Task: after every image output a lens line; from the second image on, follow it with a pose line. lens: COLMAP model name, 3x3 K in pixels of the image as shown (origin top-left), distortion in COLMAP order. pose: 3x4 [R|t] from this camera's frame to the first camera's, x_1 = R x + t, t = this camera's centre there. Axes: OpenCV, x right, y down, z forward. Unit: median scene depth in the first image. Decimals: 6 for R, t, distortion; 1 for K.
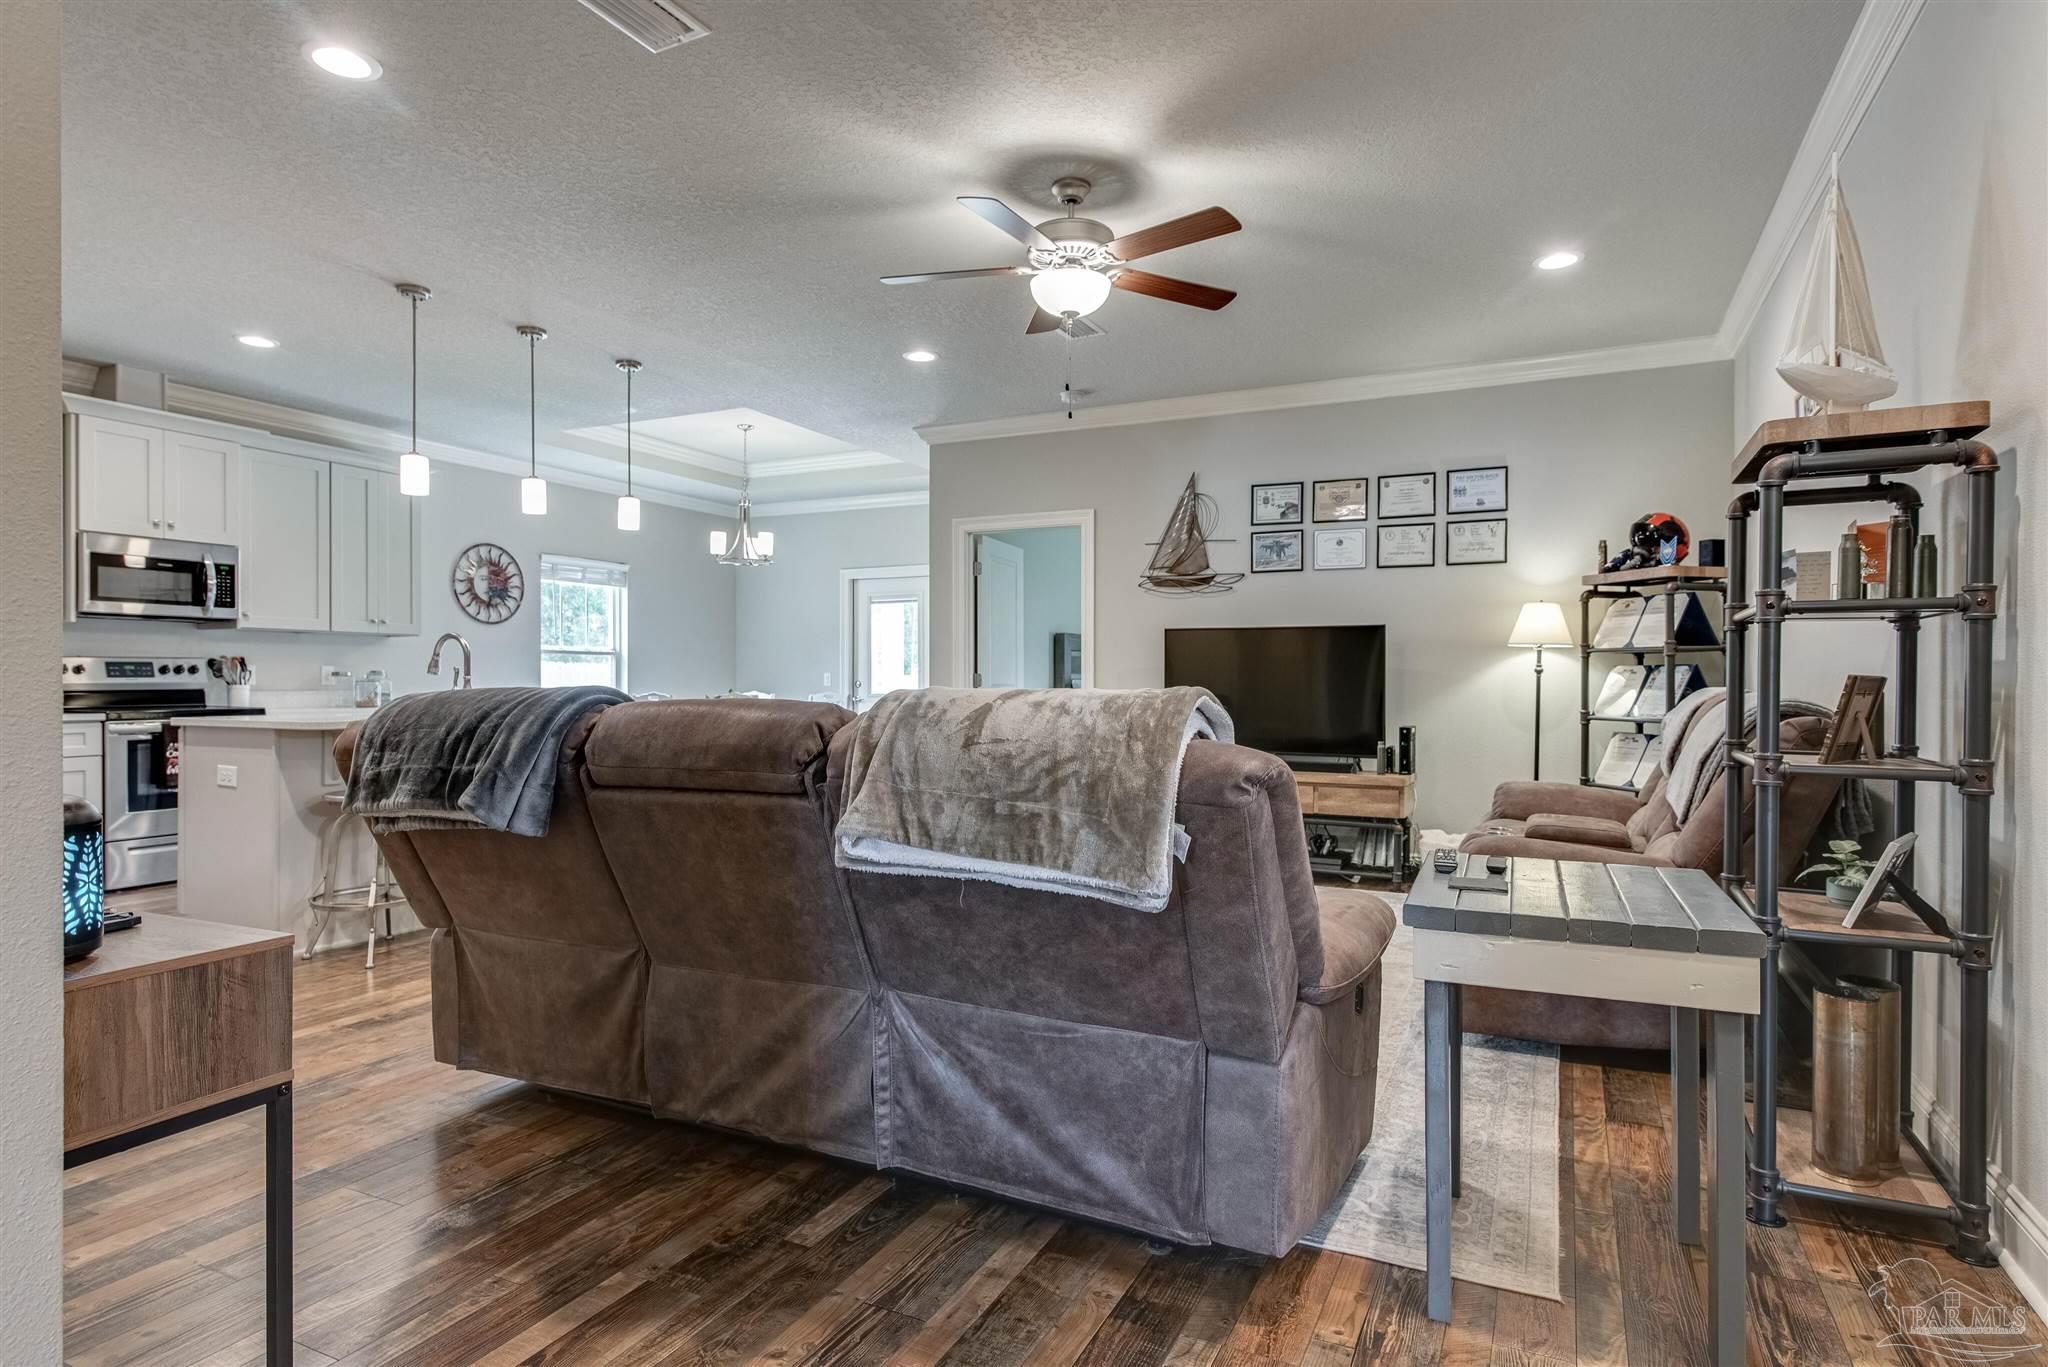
lens RADIAL K [[1114.5, 0, 1034.0], [0, 1114.5, 654.6], [0, 0, 1]] dist [0.005535, -0.000201]
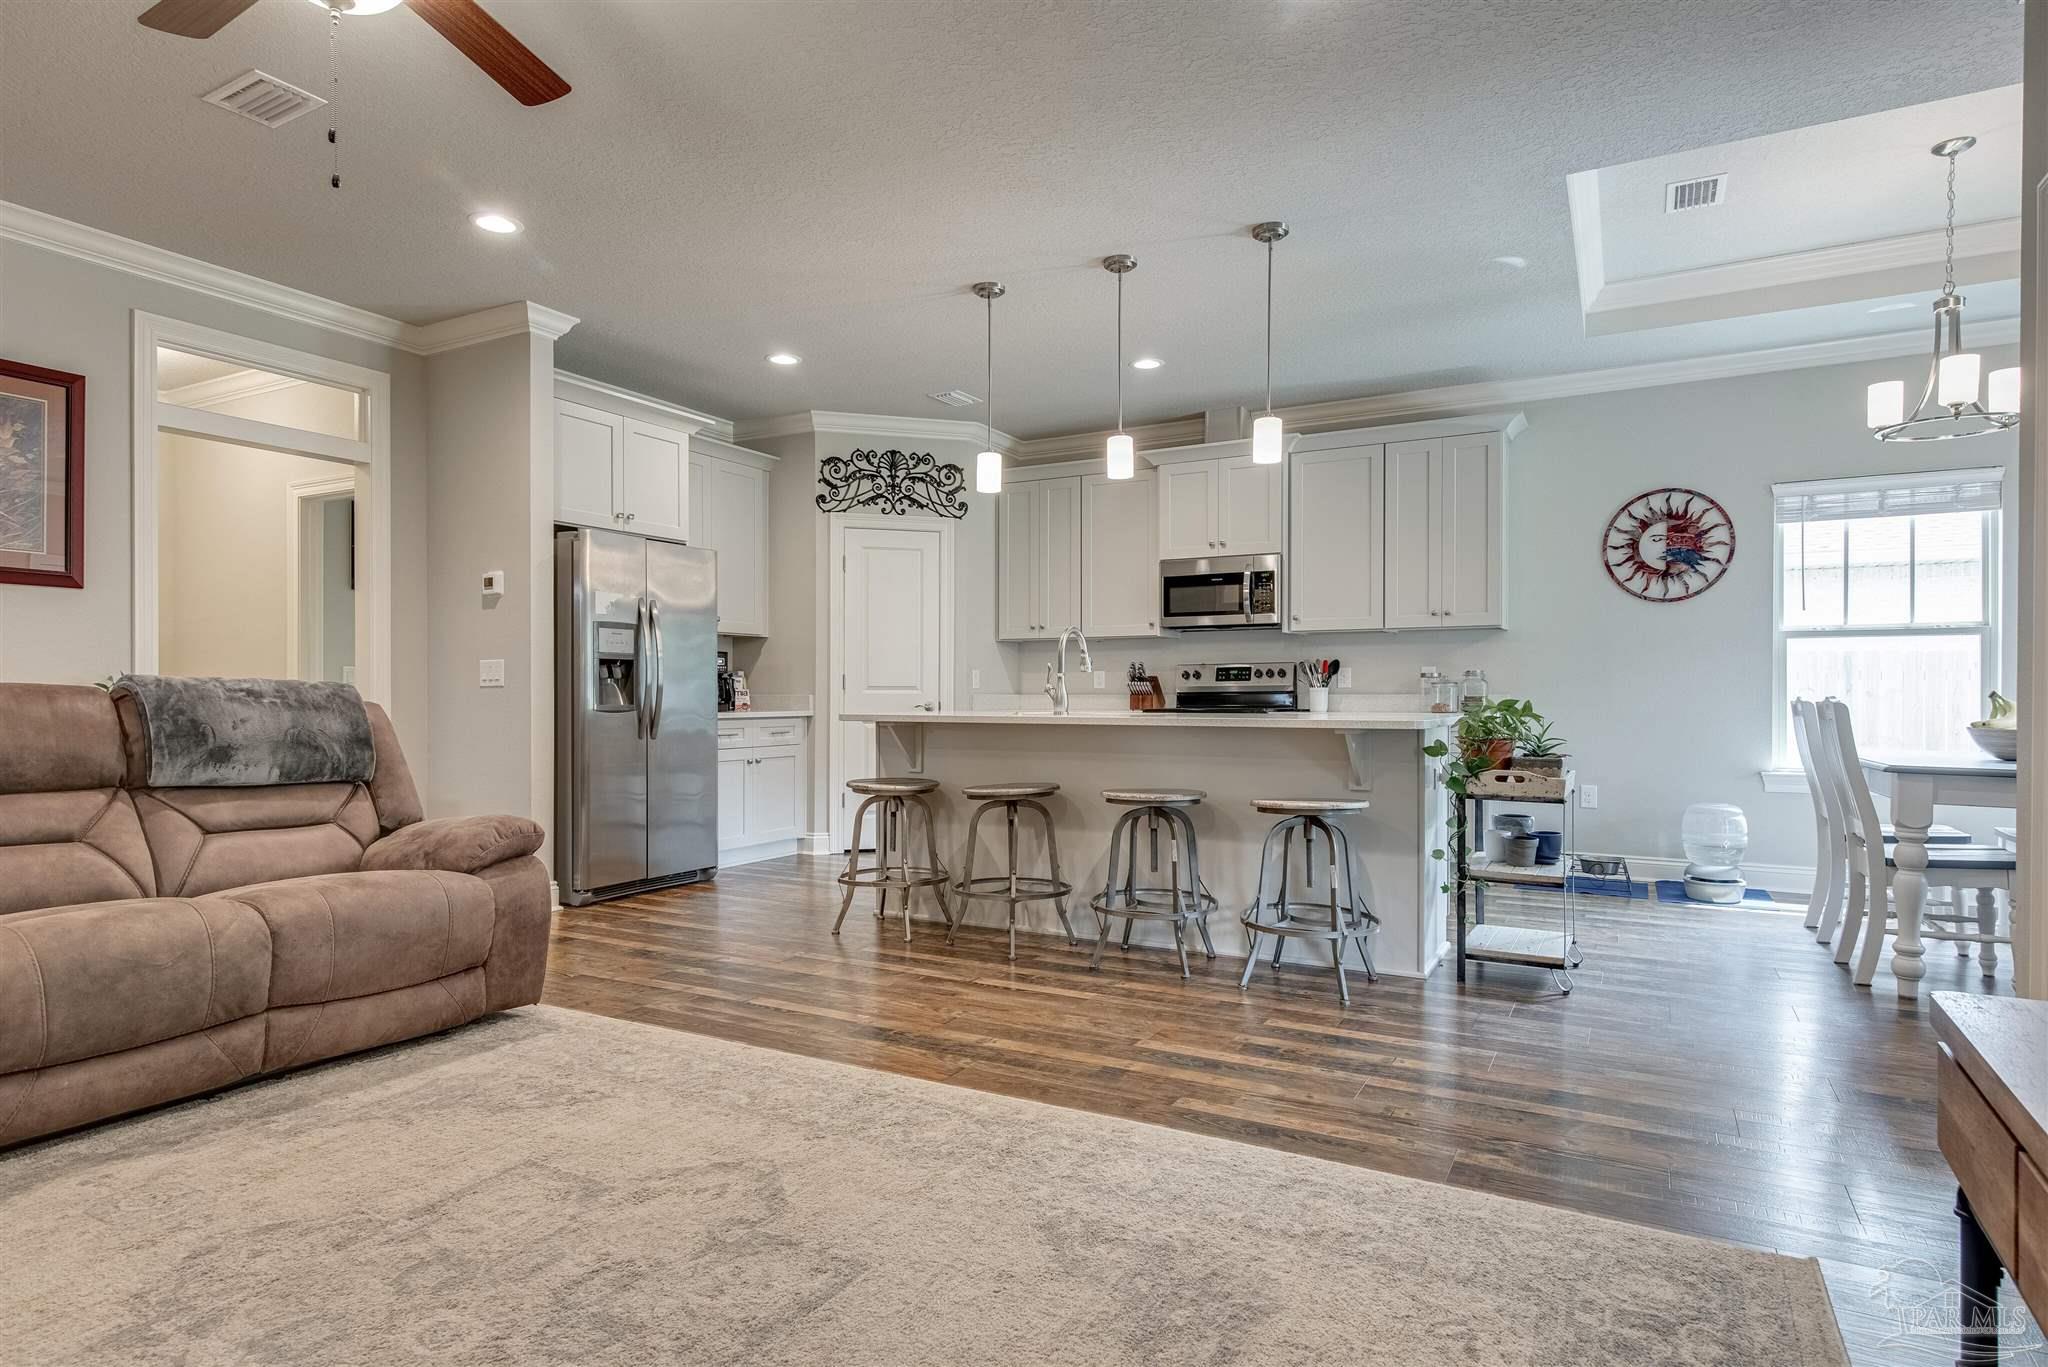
lens RADIAL K [[1127.3, 0, 994.1], [0, 1127.3, 693.2], [0, 0, 1]] dist [0.001022, 0.000186]
pose [[-0.076301, -0.004447, -0.997075, 0.340526], [0.024493, 0.999680, -0.006332, 0.032663], [0.996784, -0.024904, -0.076167, 0.816837]]
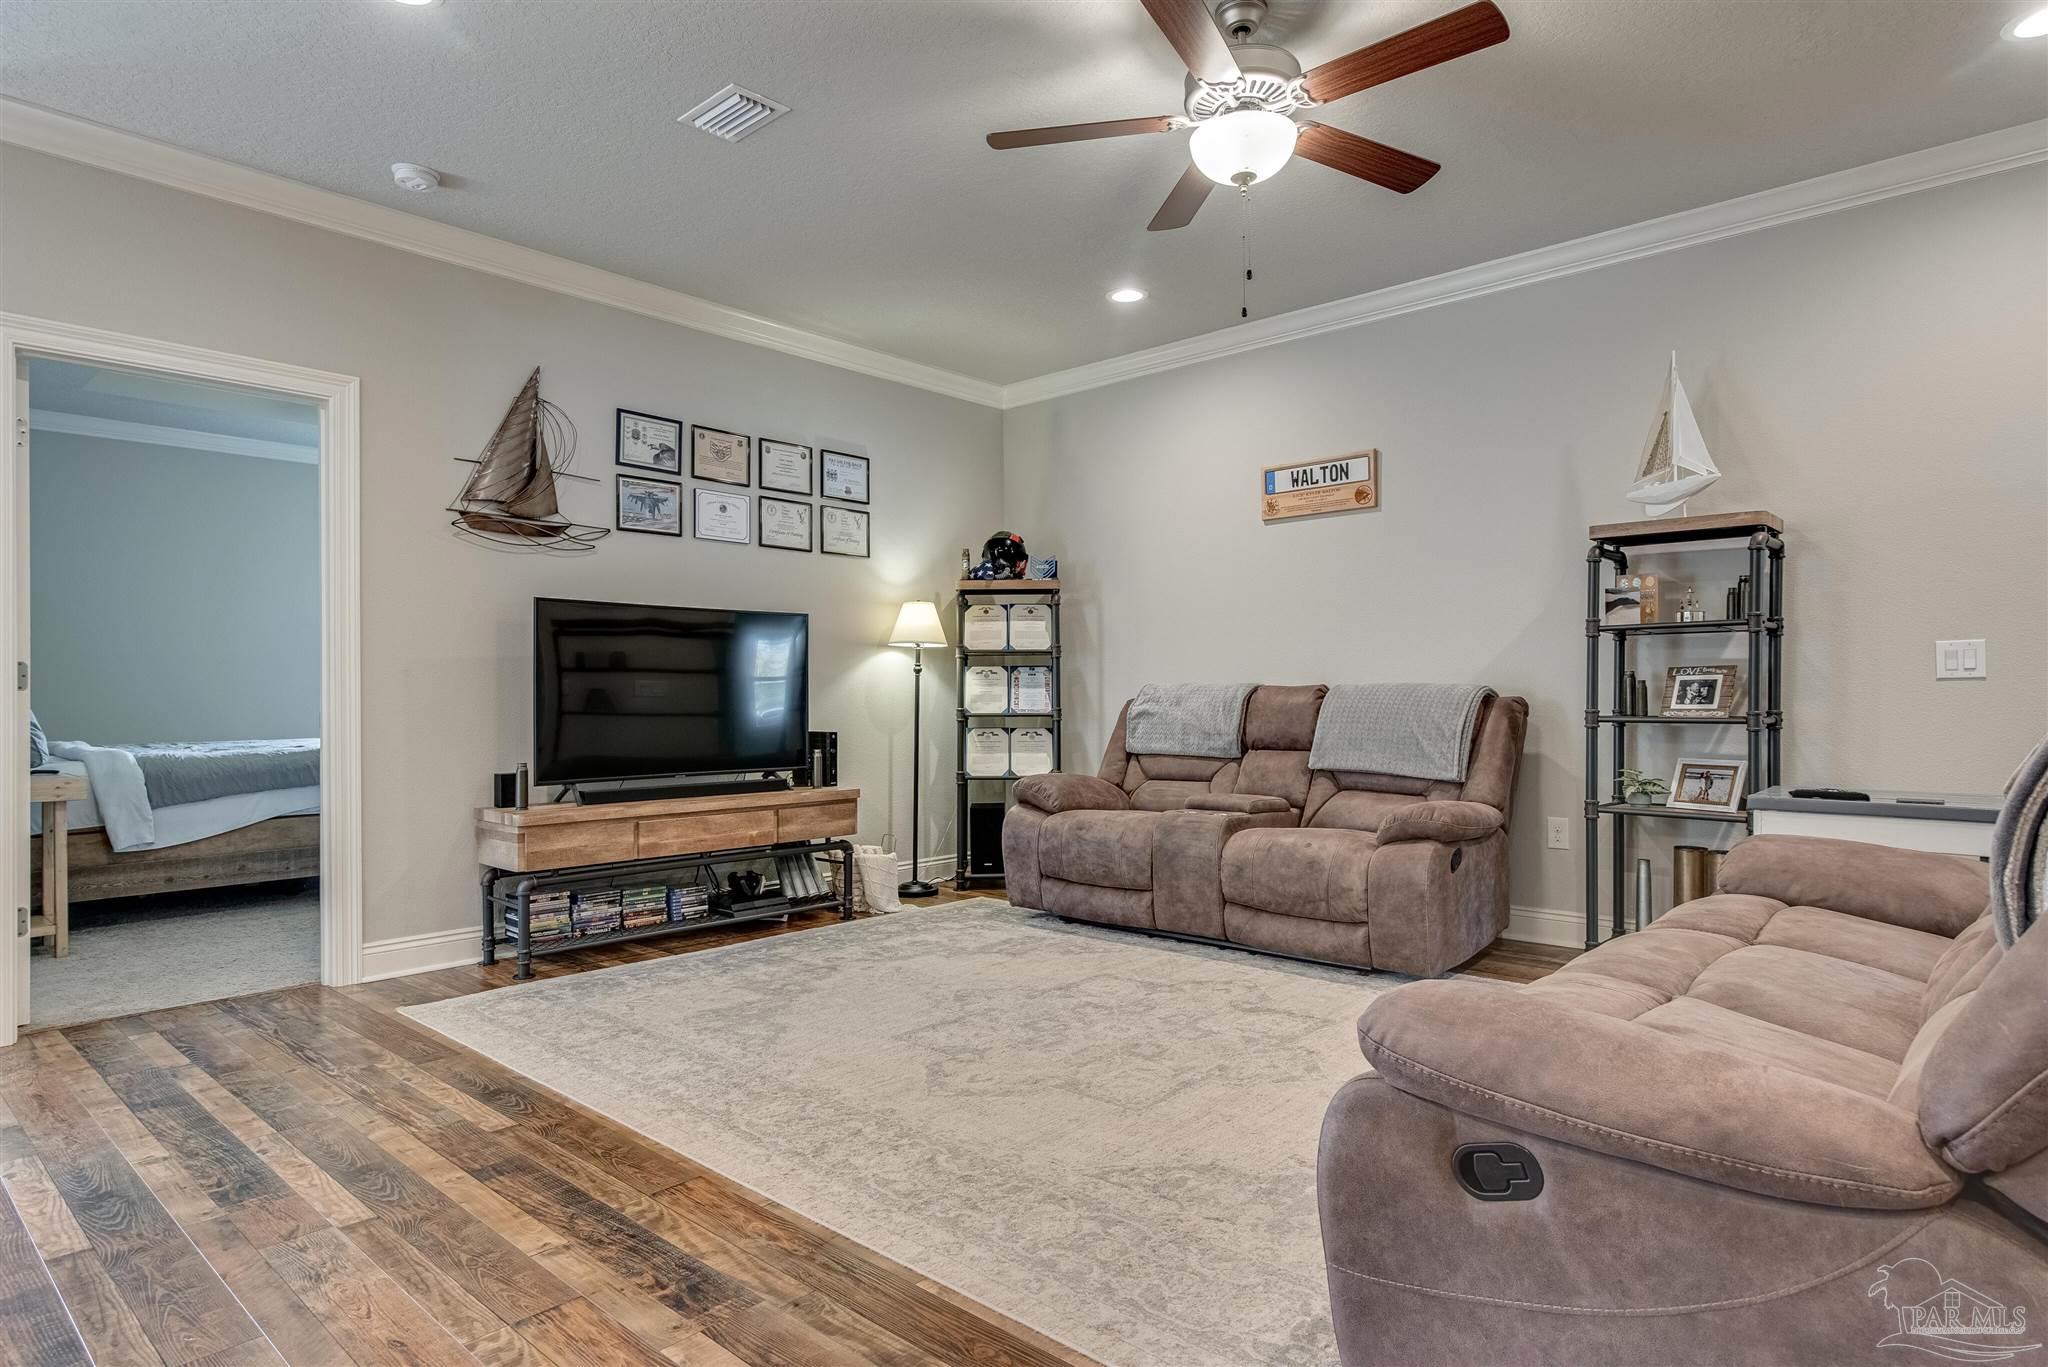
lens RADIAL K [[1129.6, 0, 1029.7], [0, 1129.6, 674.2], [0, 0, 1]] dist [0.002118, -0.001778]
pose [[0.282654, 0.014201, 0.959117, -0.442079], [-0.015688, 0.999825, -0.010181, 0.024044], [-0.959093, -0.012169, 0.282828, 0.550861]]
